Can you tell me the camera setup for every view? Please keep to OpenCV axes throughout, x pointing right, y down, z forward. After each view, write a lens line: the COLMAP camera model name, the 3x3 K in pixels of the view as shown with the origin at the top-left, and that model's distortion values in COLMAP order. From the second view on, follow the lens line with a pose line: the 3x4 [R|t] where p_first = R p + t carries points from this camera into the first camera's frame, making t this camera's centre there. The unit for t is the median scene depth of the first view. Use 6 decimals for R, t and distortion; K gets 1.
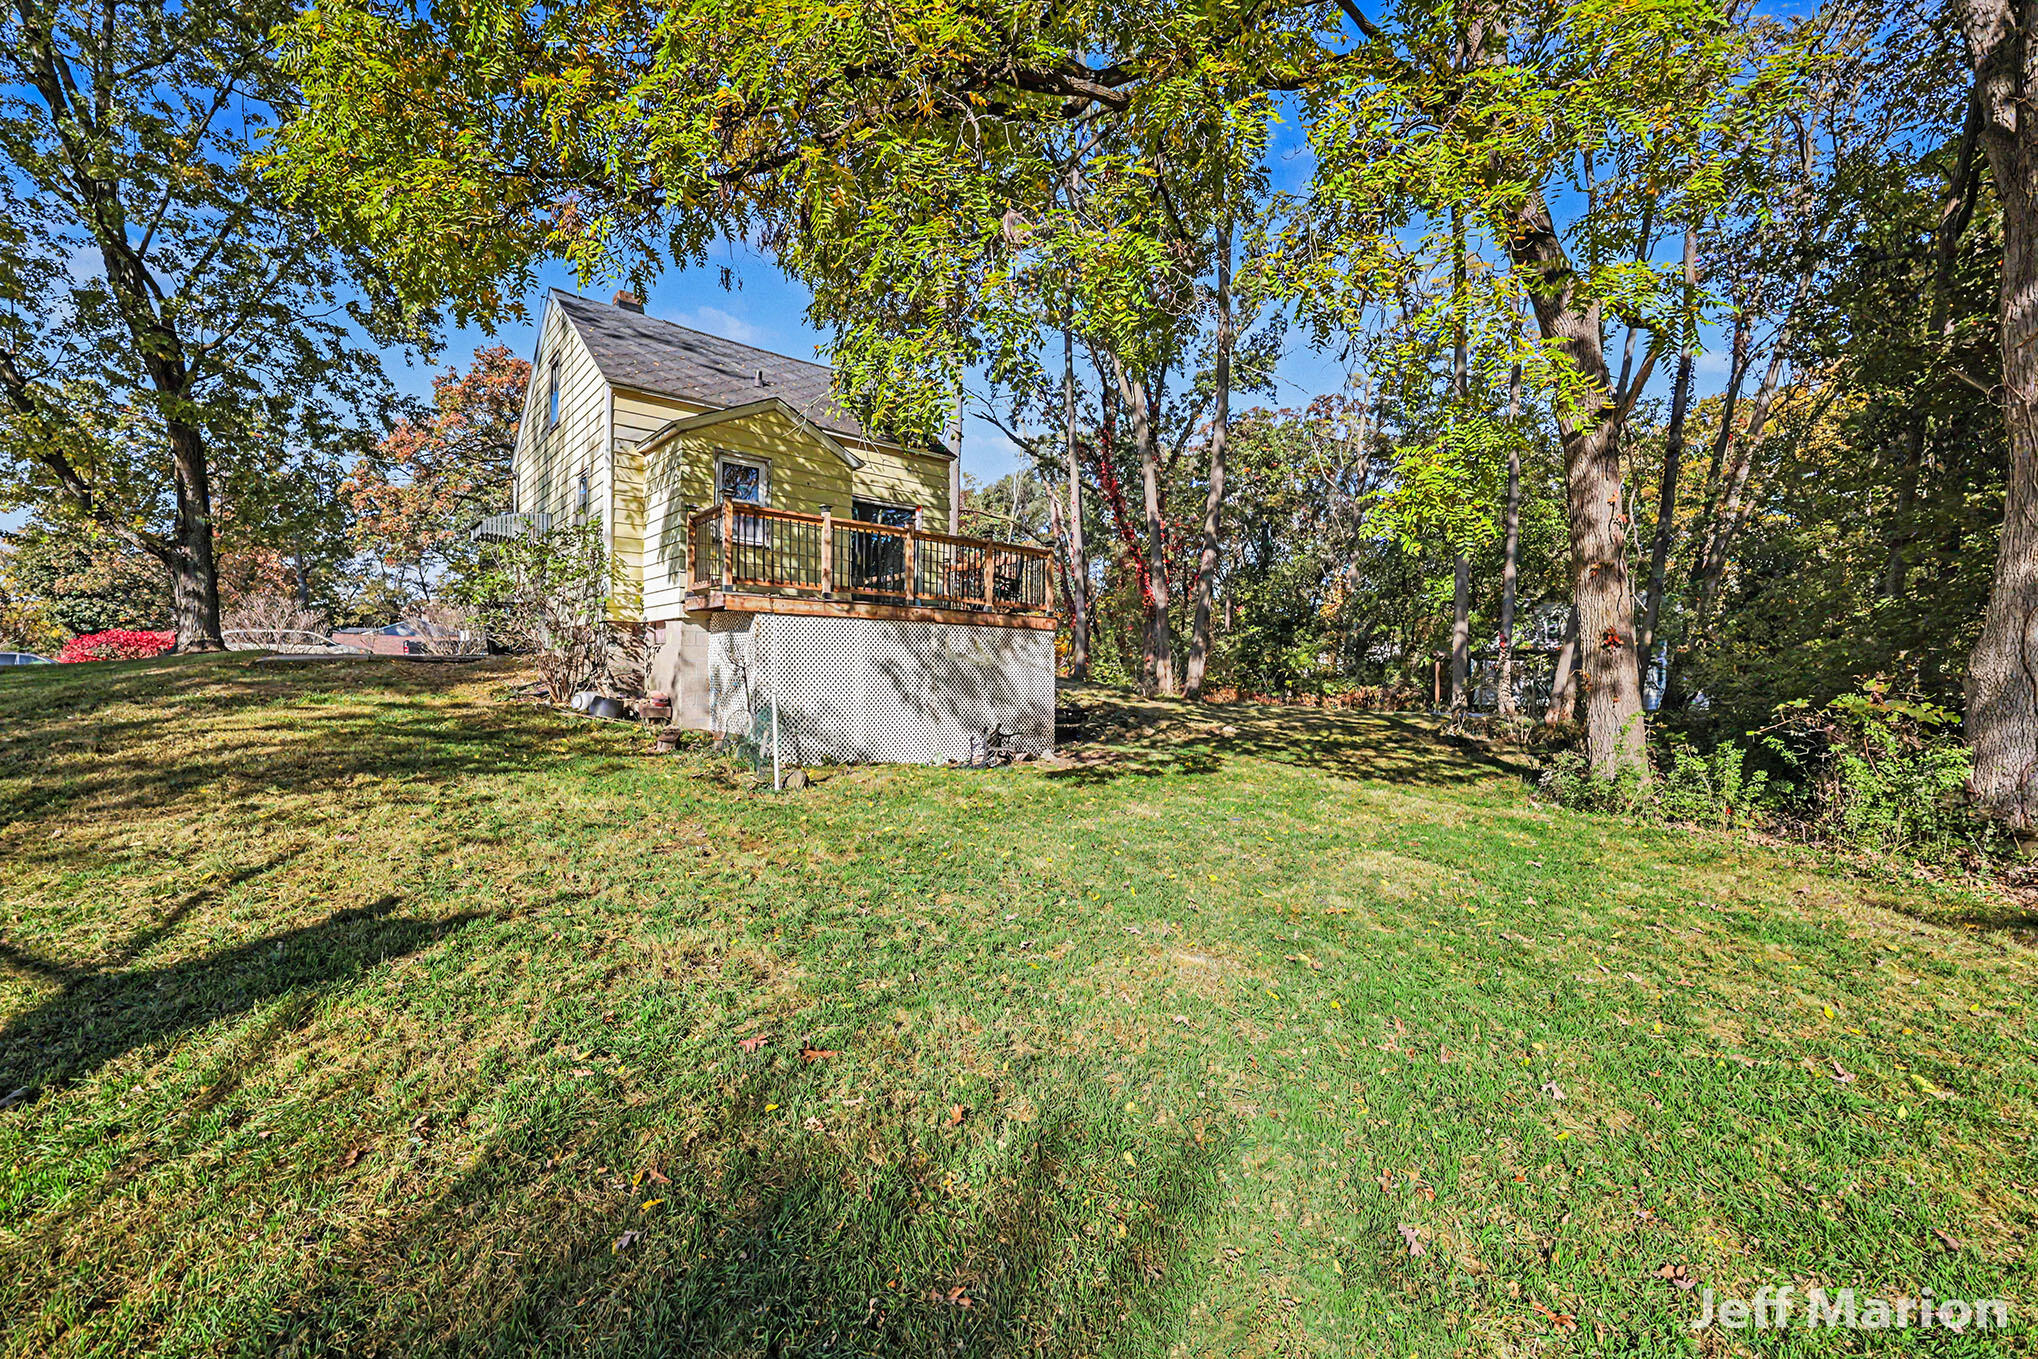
lens RADIAL K [[804.8, 0, 1019.0], [0, 804.8, 679.5], [0, 0, 1]] dist [0.000286, 0.000034]
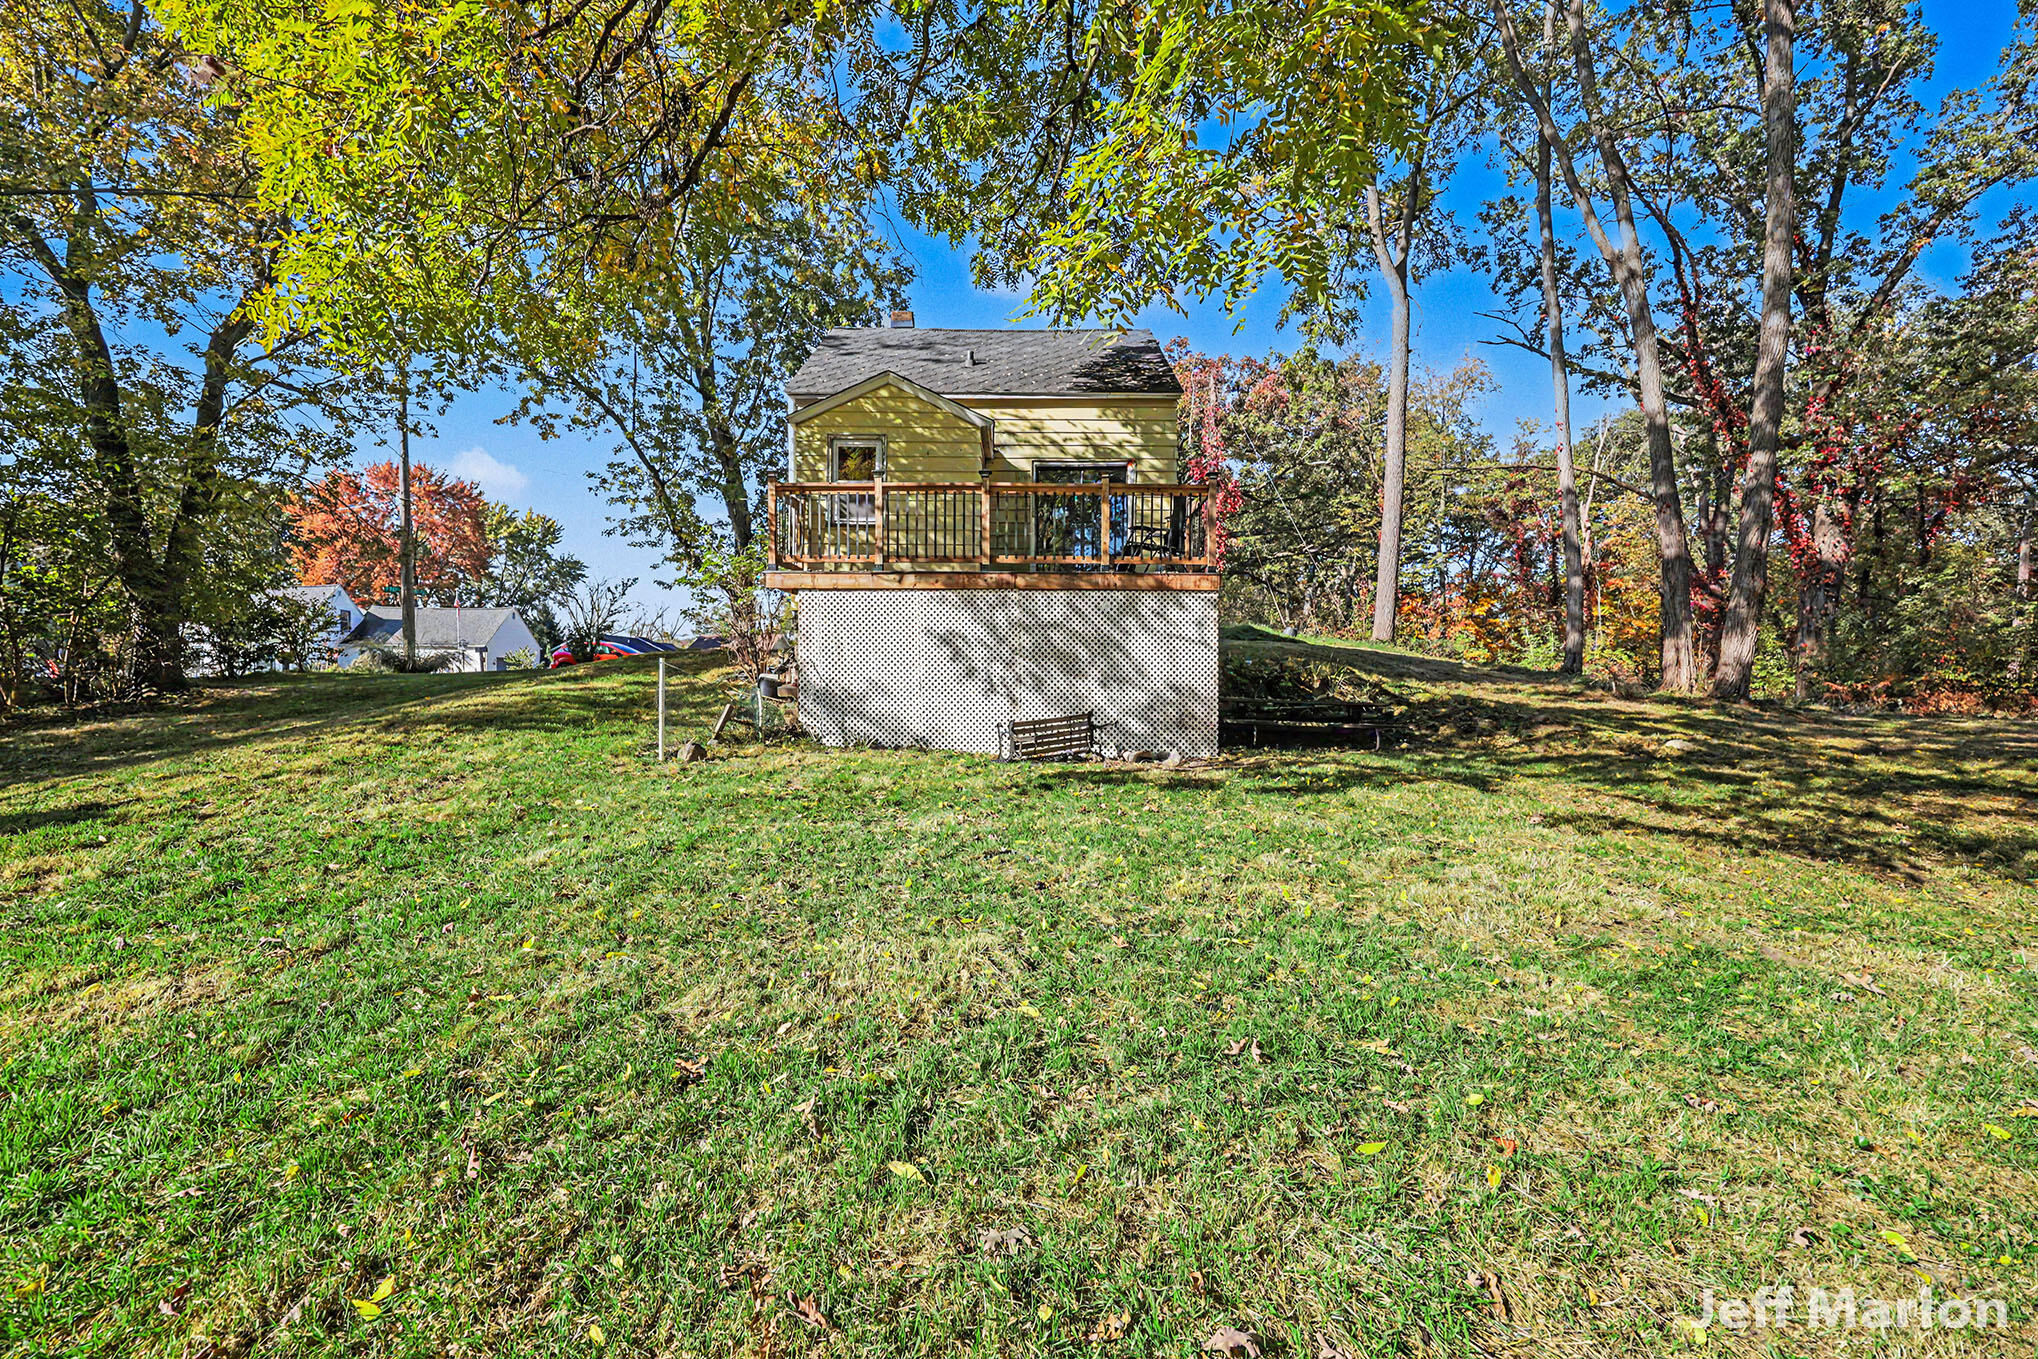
lens RADIAL K [[822.2, 0, 1025.1], [0, 822.2, 674.7], [0, 0, 1]] dist [0.000575, -0.000082]
pose [[0.752953, -0.010687, -0.657988, 0.437379], [0.000540, 0.999878, -0.015622, 0.030174], [0.658074, 0.011408, 0.752867, 0.337420]]
